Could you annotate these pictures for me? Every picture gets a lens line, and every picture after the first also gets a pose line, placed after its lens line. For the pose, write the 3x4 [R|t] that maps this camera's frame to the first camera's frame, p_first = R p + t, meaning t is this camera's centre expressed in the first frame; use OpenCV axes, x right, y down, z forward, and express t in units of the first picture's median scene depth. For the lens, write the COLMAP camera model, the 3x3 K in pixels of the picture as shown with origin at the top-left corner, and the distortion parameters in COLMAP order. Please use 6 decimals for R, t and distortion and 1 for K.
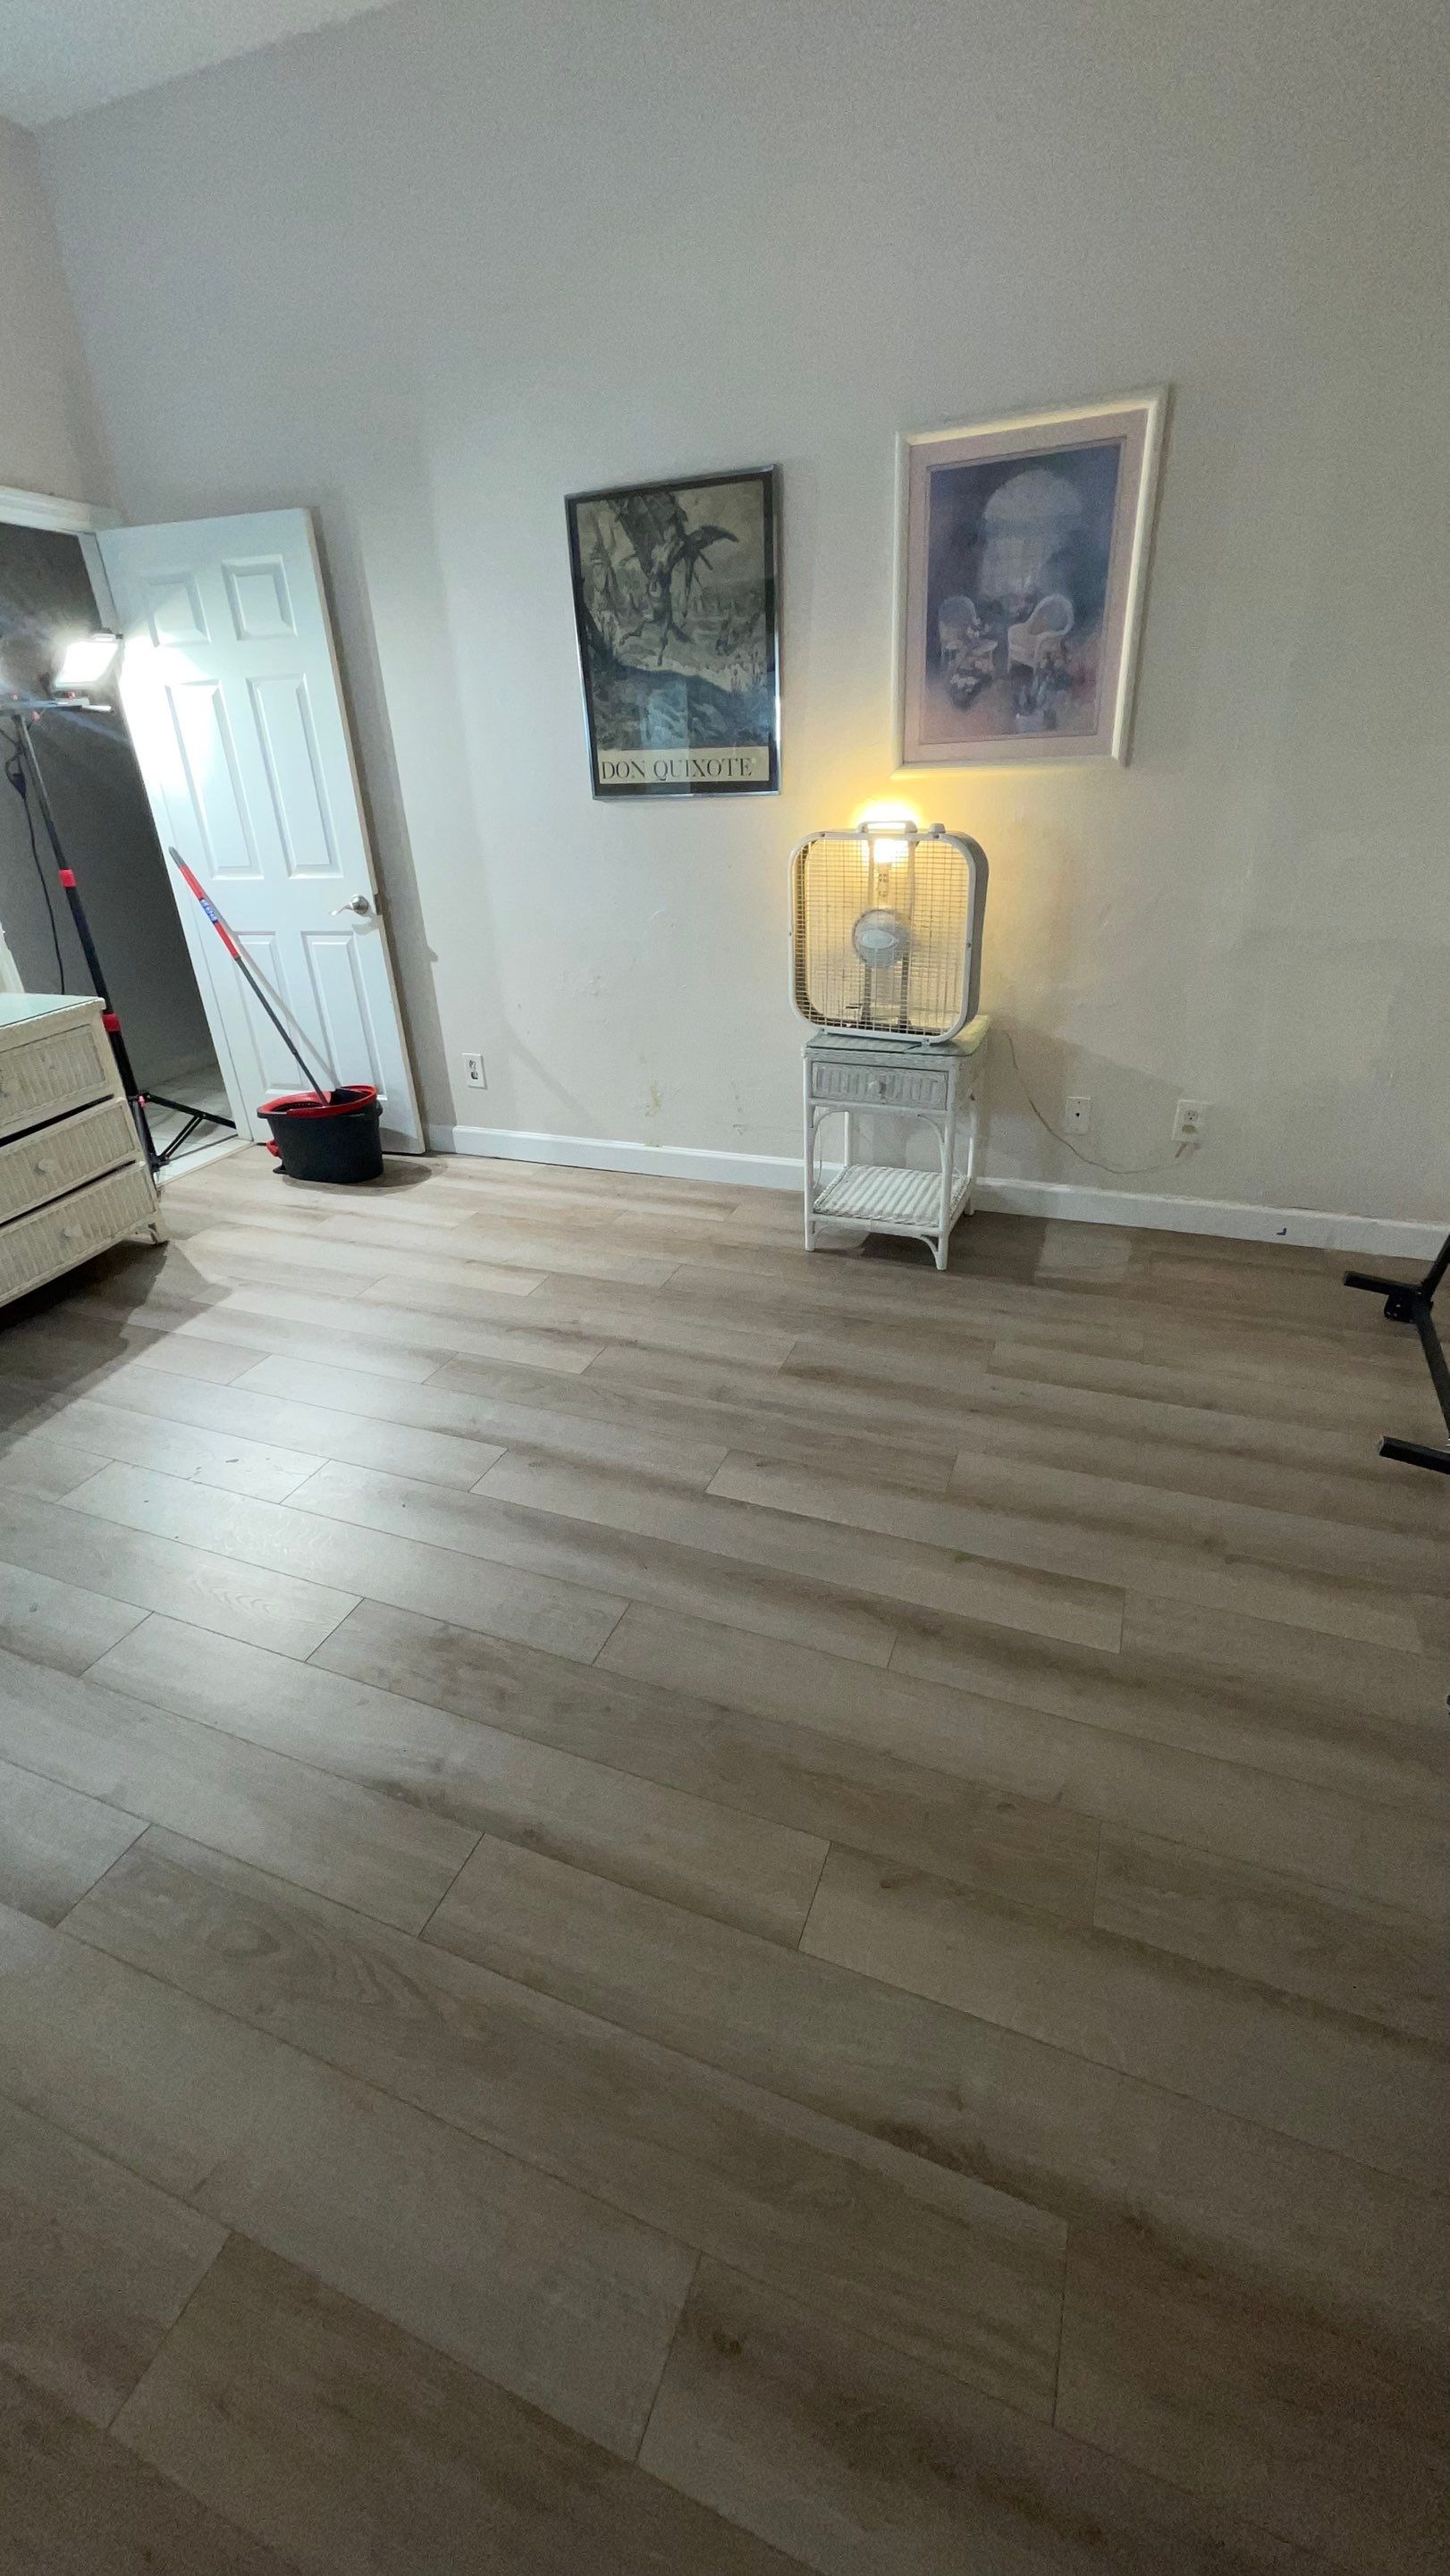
lens RADIAL K [[1033.4, 0, 711.9], [0, 1033.4, 1270.7], [0, 0, 1]] dist [0.006029, 0.000268]
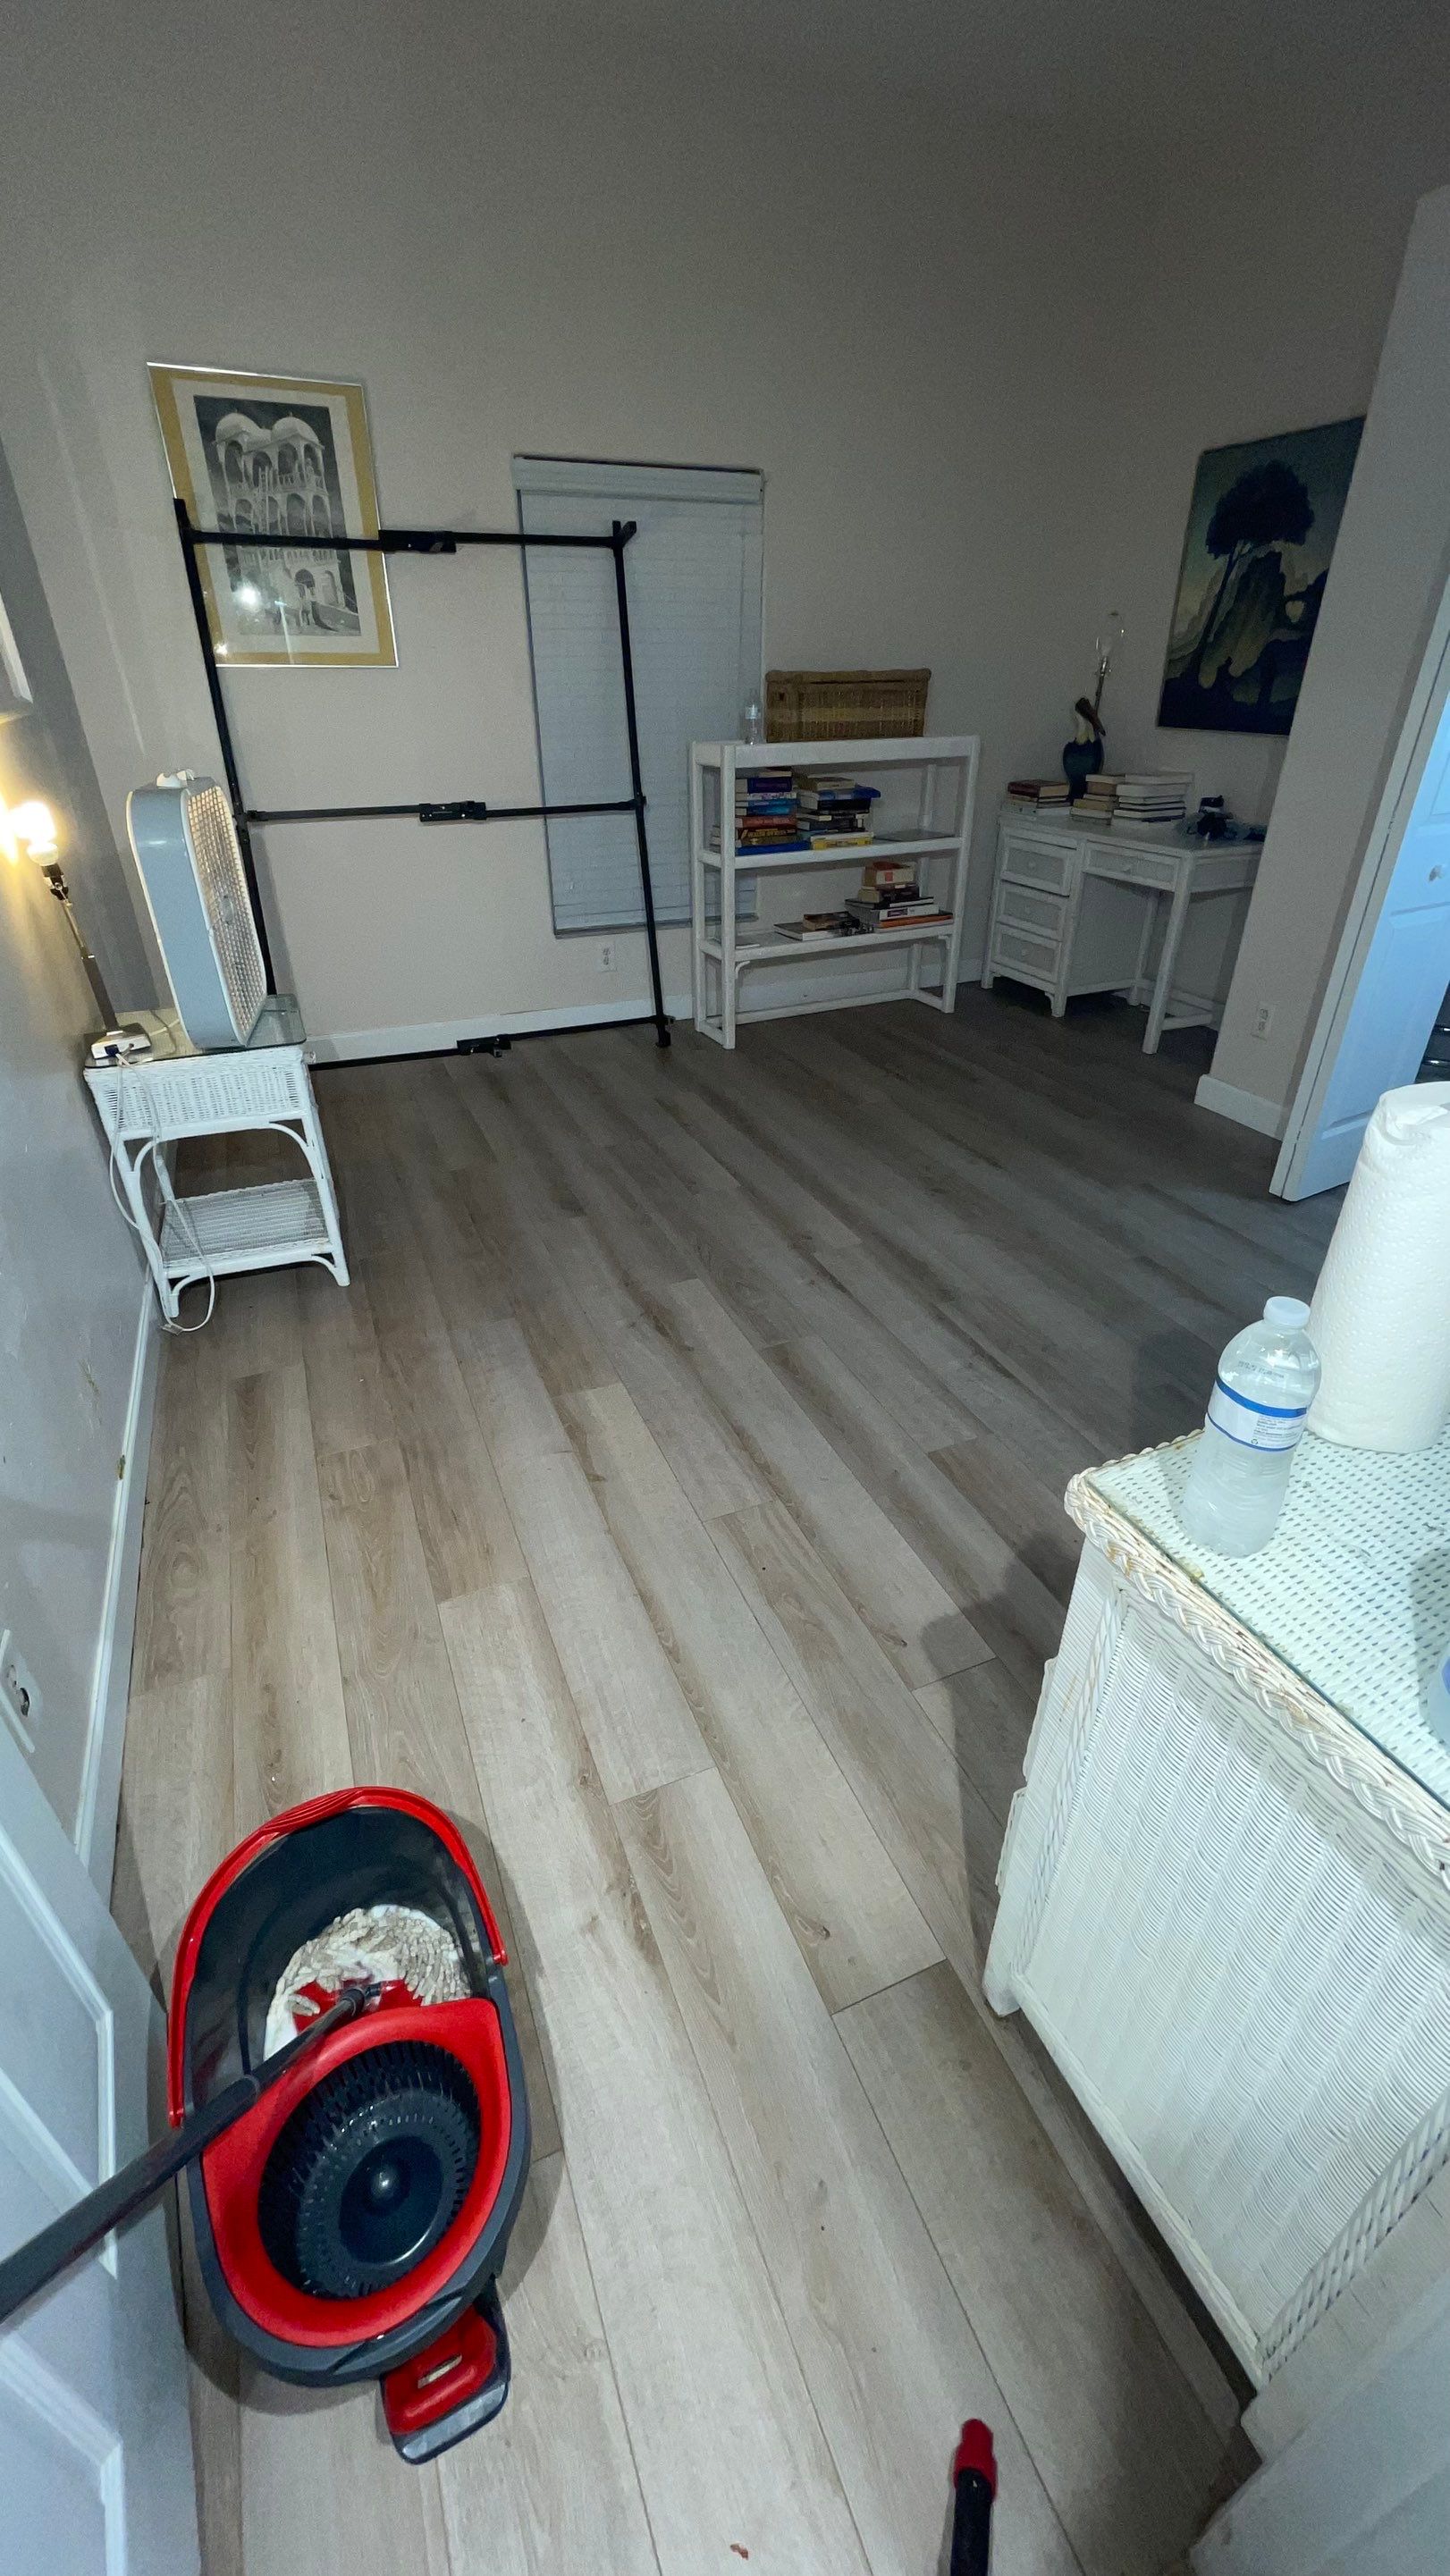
lens RADIAL K [[1033.4, 0, 711.9], [0, 1033.4, 1270.7], [0, 0, 1]] dist [0.006029, 0.000268]
pose [[-0.692013, -0.326410, 0.643875, -0.744885], [0.355925, 0.621708, 0.697708, -0.581627], [-0.628041, 0.711994, -0.314053, 1.210740]]
